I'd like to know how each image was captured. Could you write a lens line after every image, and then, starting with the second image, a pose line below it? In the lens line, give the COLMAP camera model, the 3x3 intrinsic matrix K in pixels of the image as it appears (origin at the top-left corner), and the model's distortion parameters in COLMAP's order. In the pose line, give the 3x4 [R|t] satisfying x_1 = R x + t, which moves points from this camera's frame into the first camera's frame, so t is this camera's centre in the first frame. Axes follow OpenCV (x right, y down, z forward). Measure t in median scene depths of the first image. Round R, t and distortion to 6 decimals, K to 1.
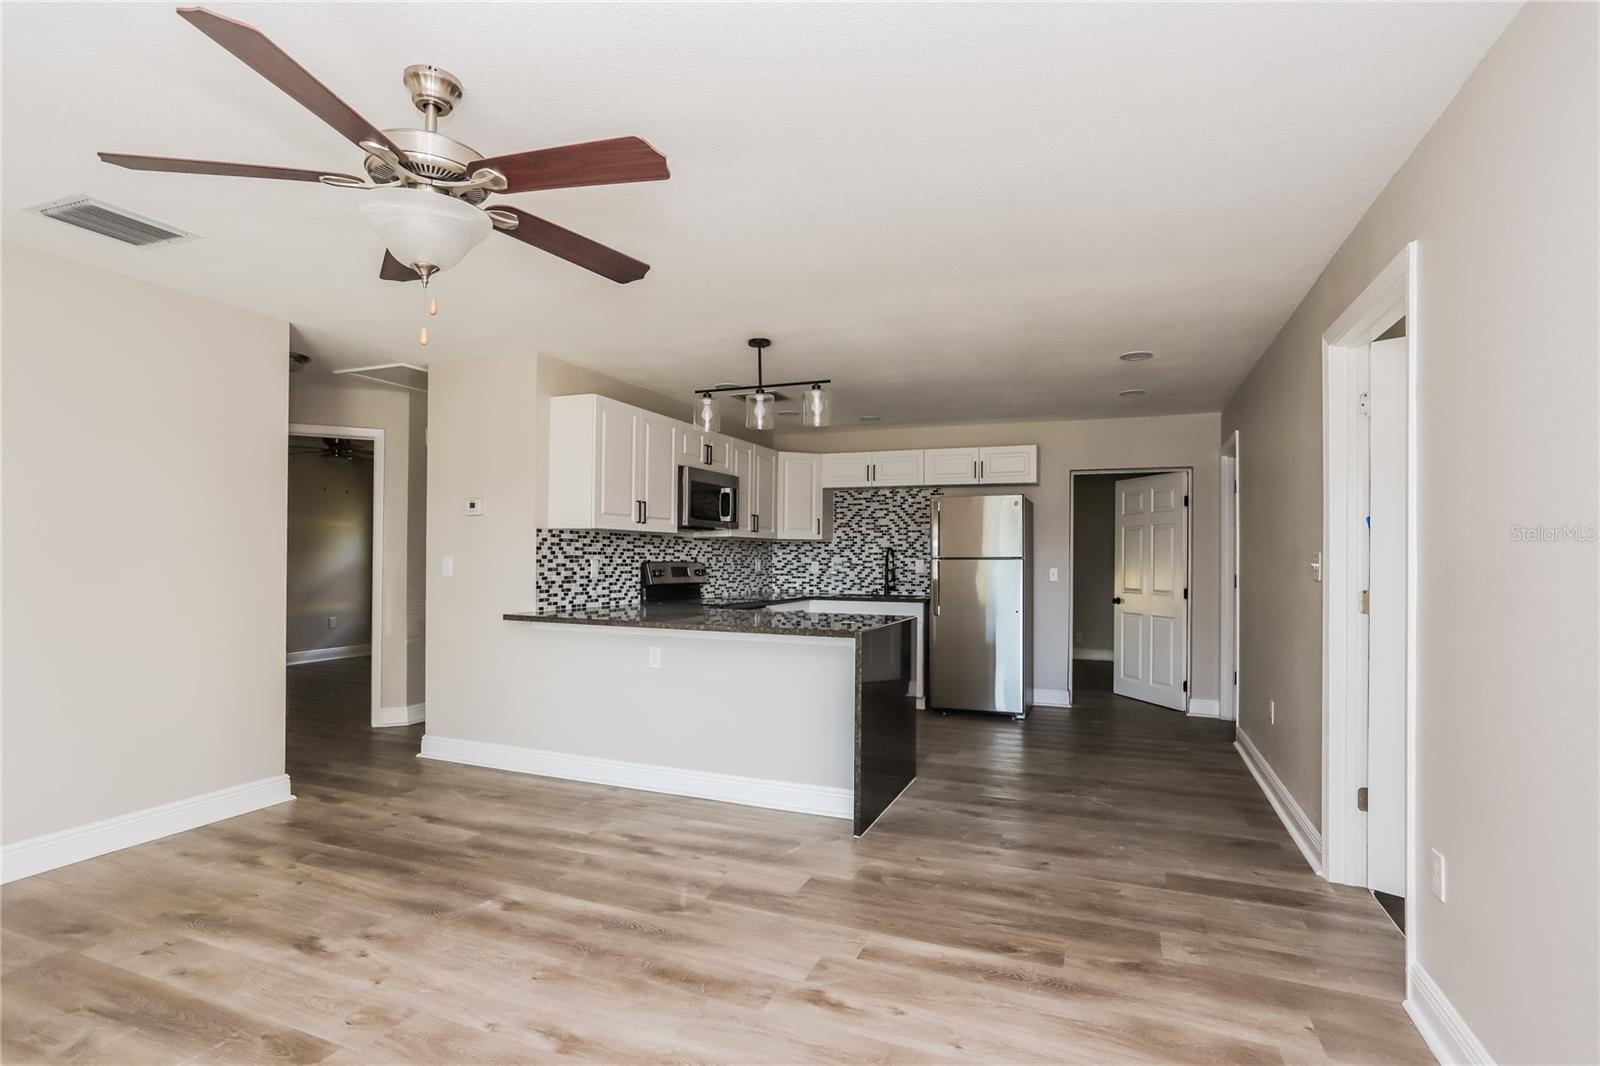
lens RADIAL K [[797.4, 0, 793.8], [0, 797.4, 559.6], [0, 0, 1]] dist [-0.013484, 0.000841]
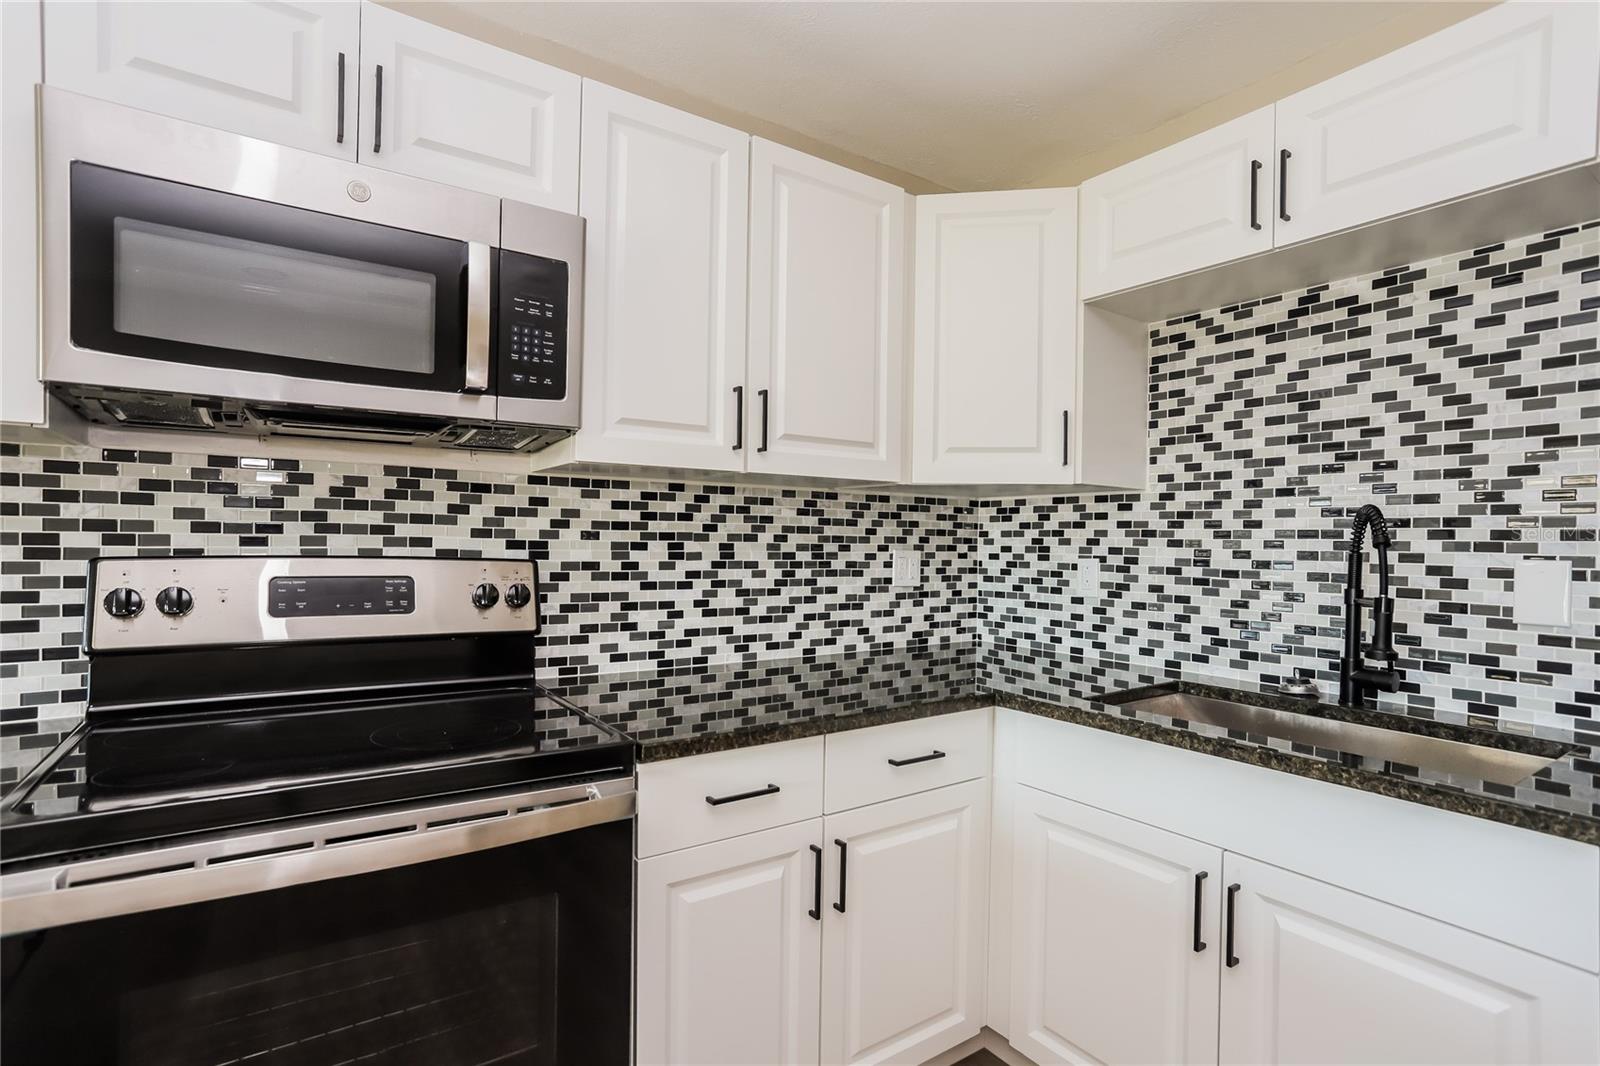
lens RADIAL K [[768.7, 0, 801.8], [0, 768.7, 548.1], [0, 0, 1]] dist [-0.061053, 0.039180]
pose [[0.842161, 0.011103, -0.539113, 0.097646], [-0.009757, 0.999938, 0.005351, -0.002667], [0.539139, 0.000754, 0.842217, 0.713381]]
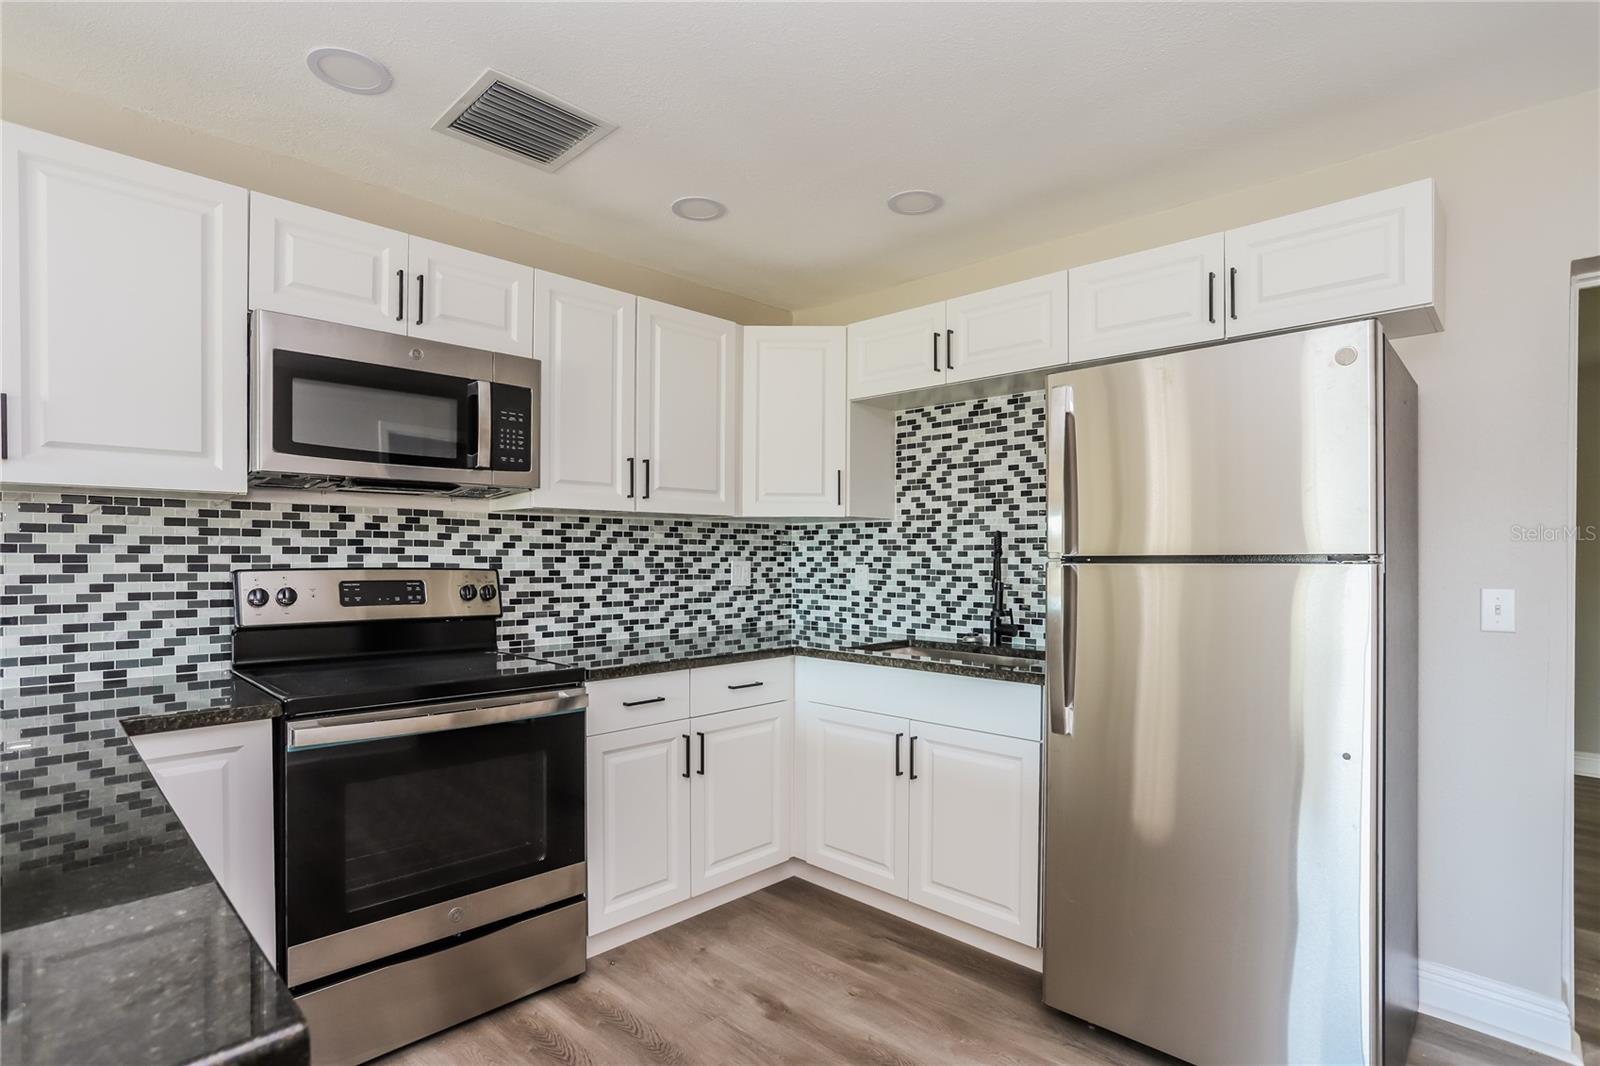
lens RADIAL K [[797.4, 0, 793.8], [0, 797.4, 559.6], [0, 0, 1]] dist [-0.013484, 0.000841]
pose [[0.928133, -0.001730, -0.372244, 0.172205], [0.002354, 0.999996, 0.001221, -0.001642], [0.372240, -0.002009, 0.928134, 0.569202]]
